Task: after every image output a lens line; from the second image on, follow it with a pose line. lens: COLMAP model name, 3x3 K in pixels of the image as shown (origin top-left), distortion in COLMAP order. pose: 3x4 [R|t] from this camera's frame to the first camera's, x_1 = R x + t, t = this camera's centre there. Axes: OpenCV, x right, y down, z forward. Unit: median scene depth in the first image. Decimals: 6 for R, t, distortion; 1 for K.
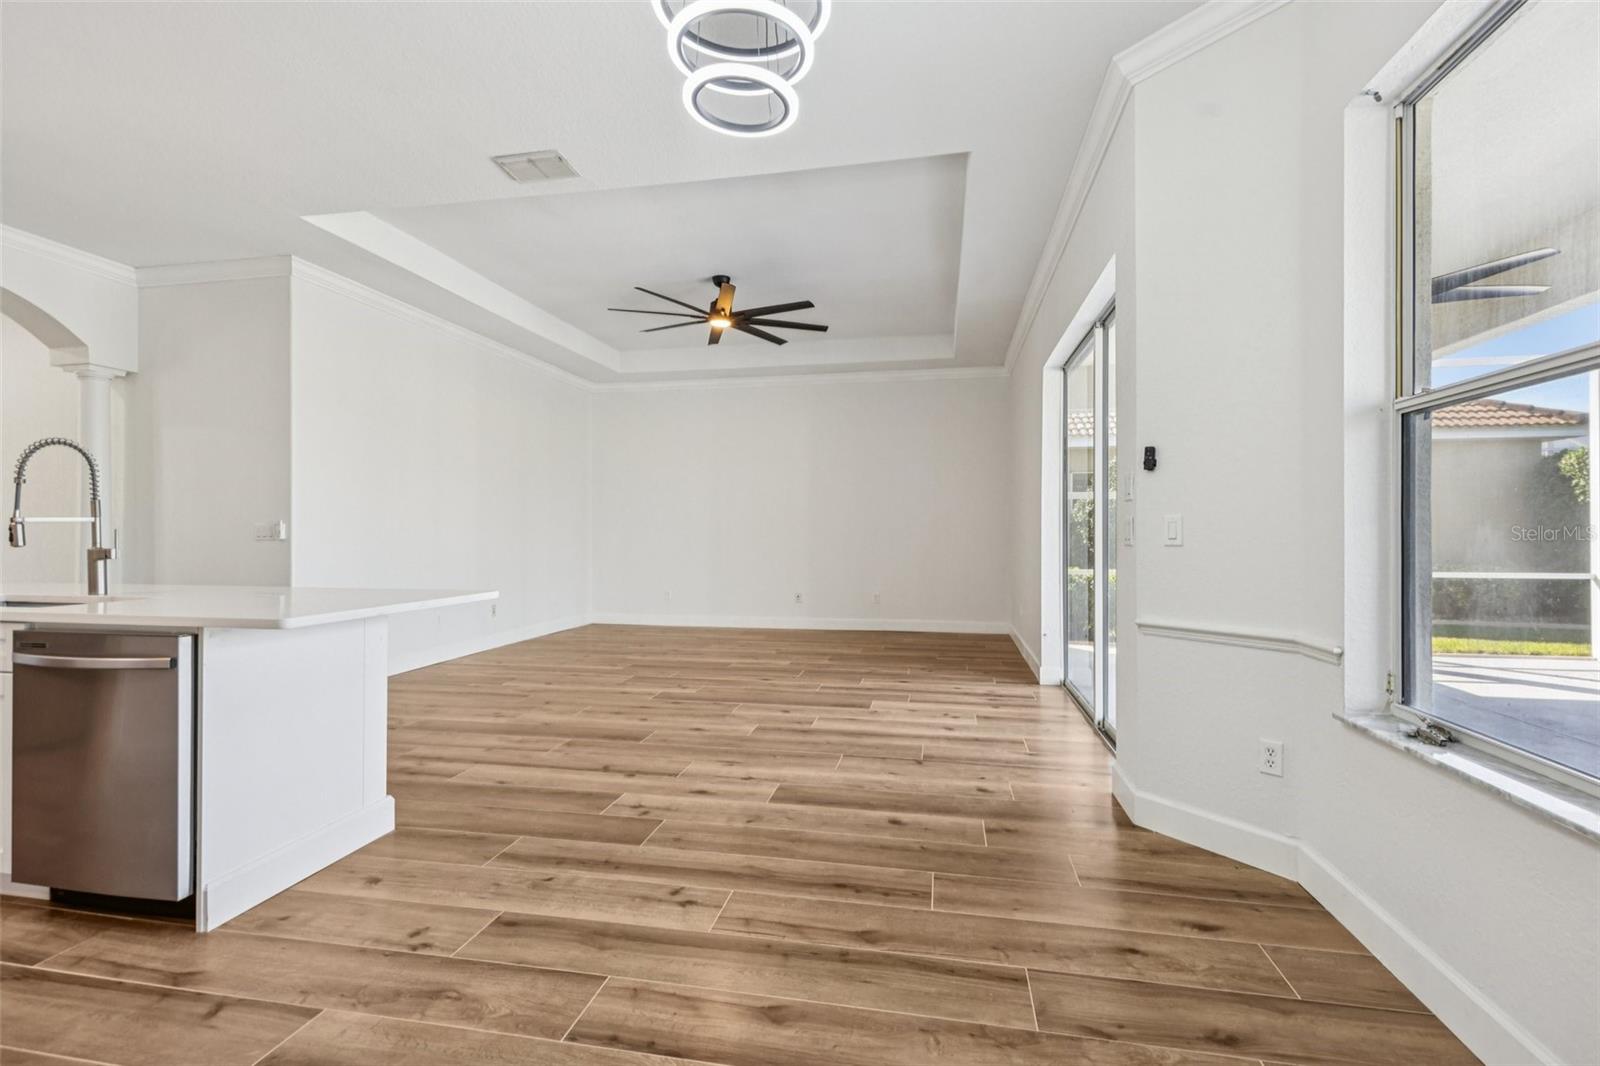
lens RADIAL K [[748.7, 0, 802.2], [0, 748.7, 538.1], [0, 0, 1]] dist [0.000816, -0.000491]
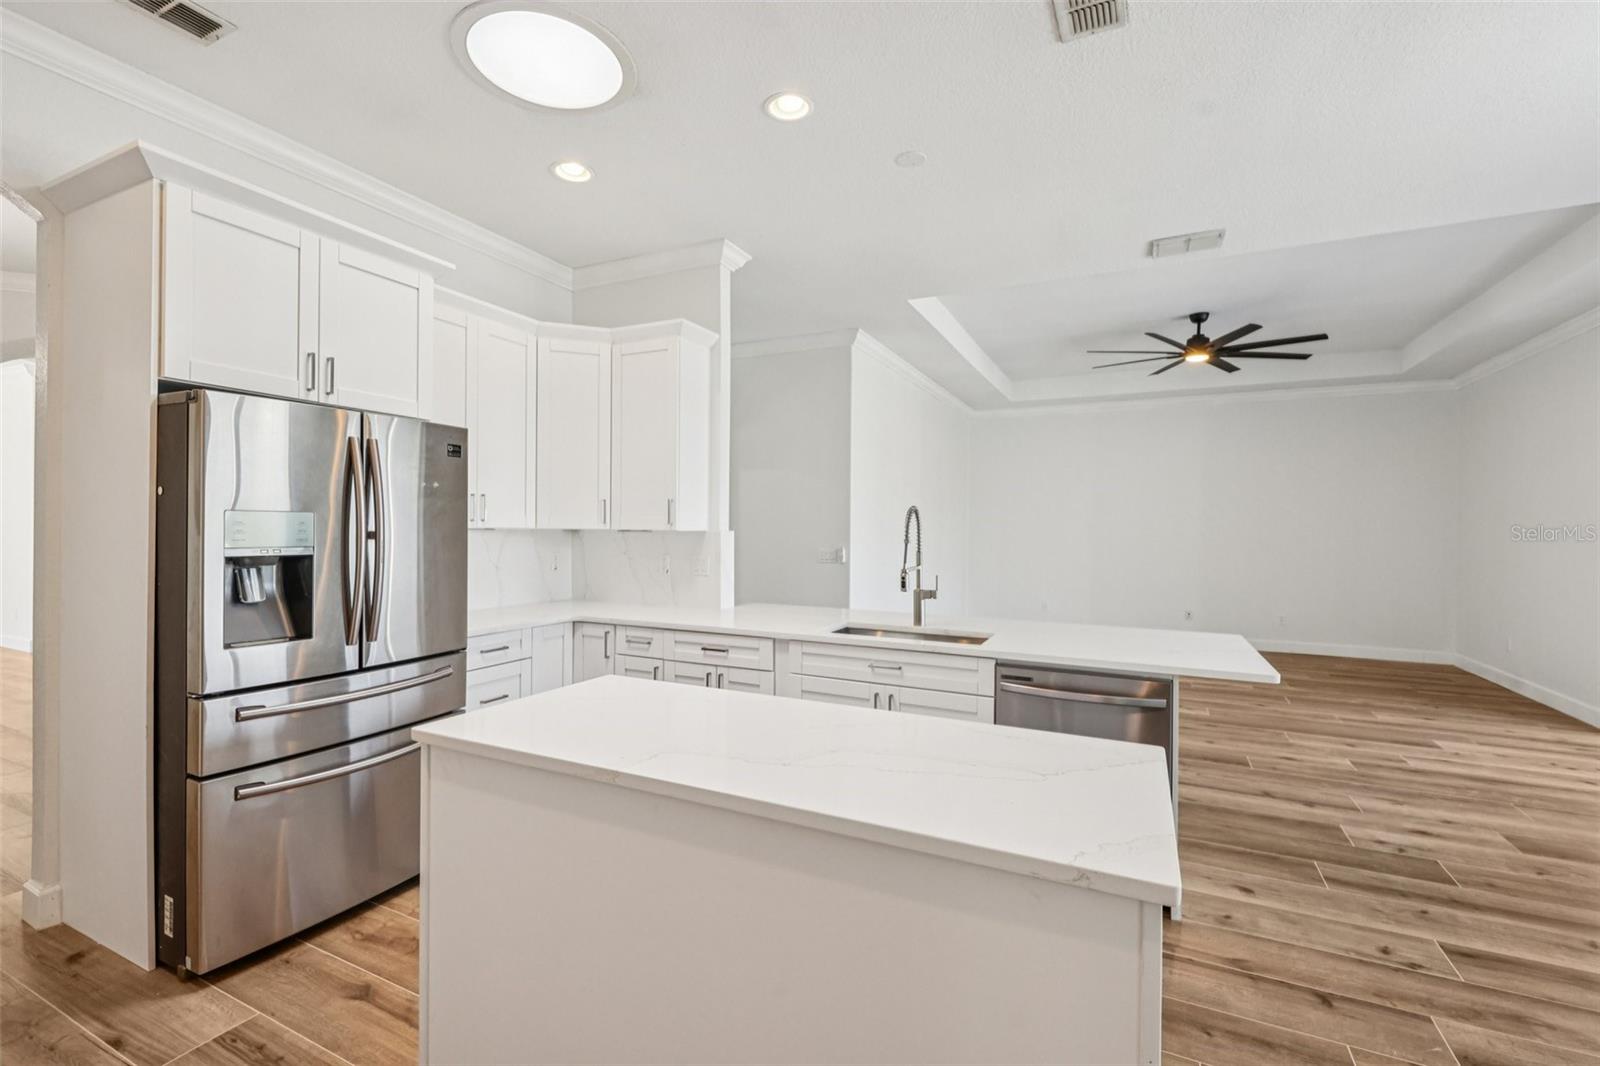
lens RADIAL K [[710.7, 0, 800.0], [0, 710.7, 533.0], [0, 0, 1]] dist [0.001181, -0.001337]
pose [[0.960427, 0.009095, -0.278385, -0.684344], [-0.010201, 0.999945, -0.002523, -0.066960], [0.278346, 0.005263, 0.960466, -0.194558]]
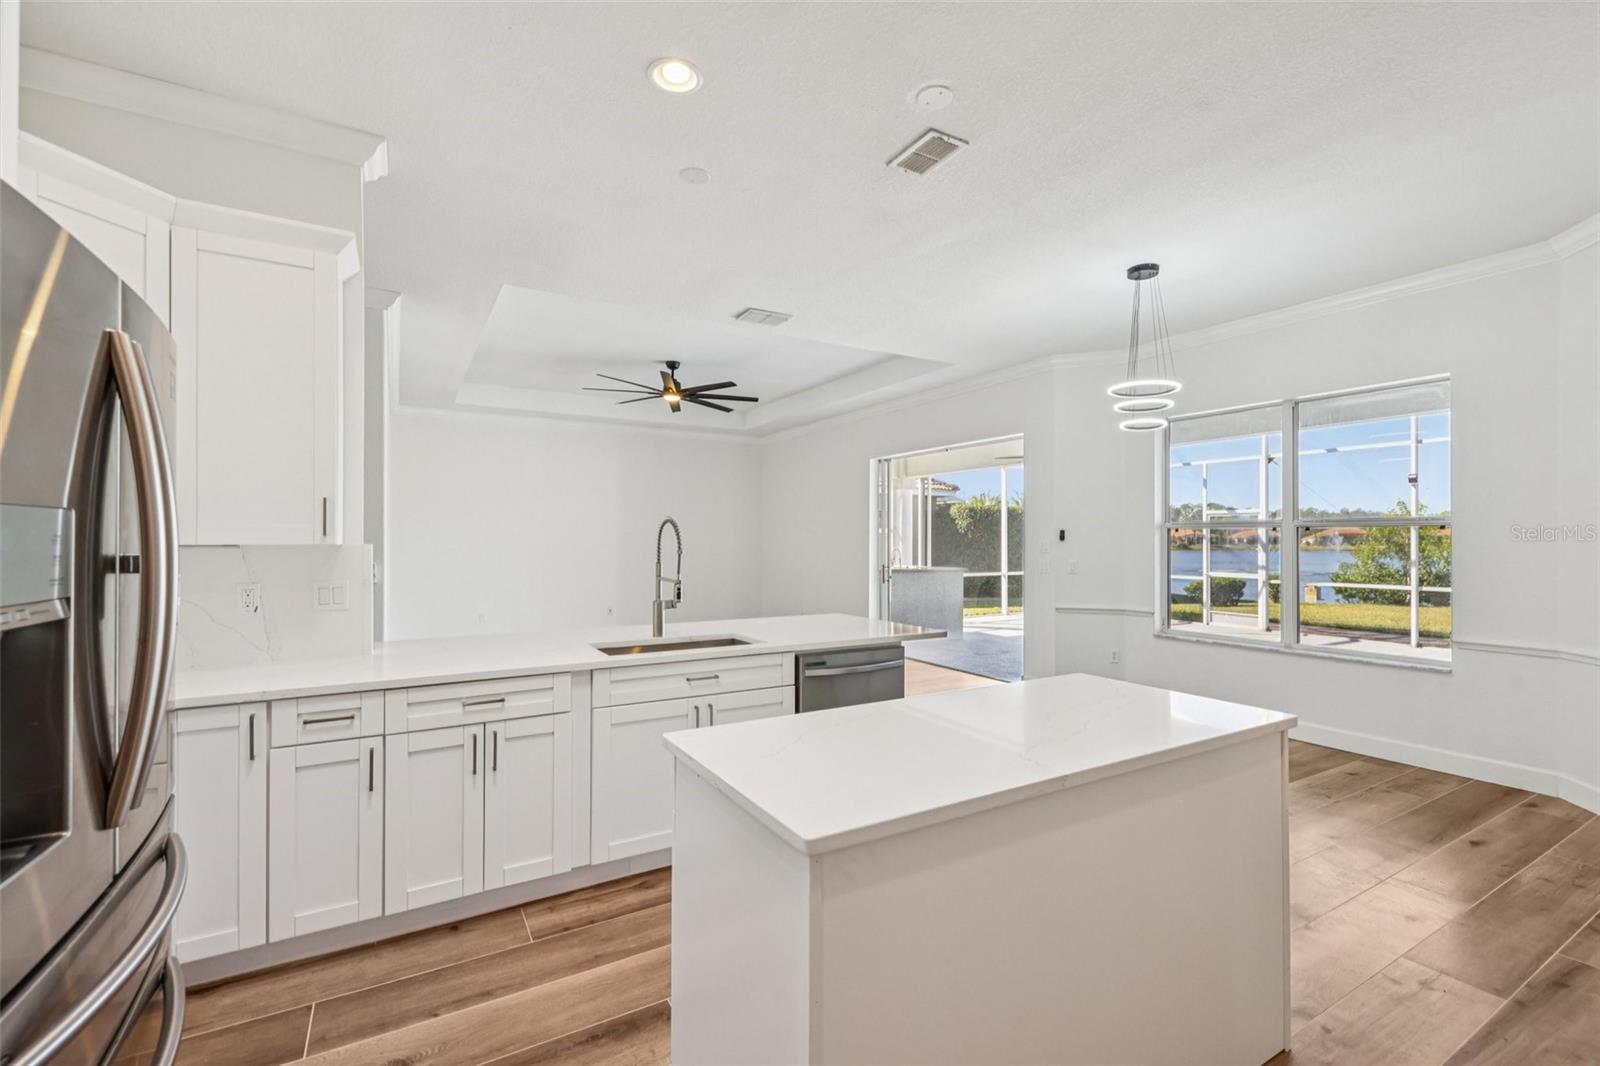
lens RADIAL K [[691.1, 0, 800.2], [0, 691.1, 538.2], [0, 0, 1]] dist [0.002130, -0.000414]
pose [[0.747702, 0.001727, 0.664032, -1.363510], [0.007691, 0.999907, -0.011260, -0.066556], [-0.663990, 0.013527, 0.747619, -0.025104]]
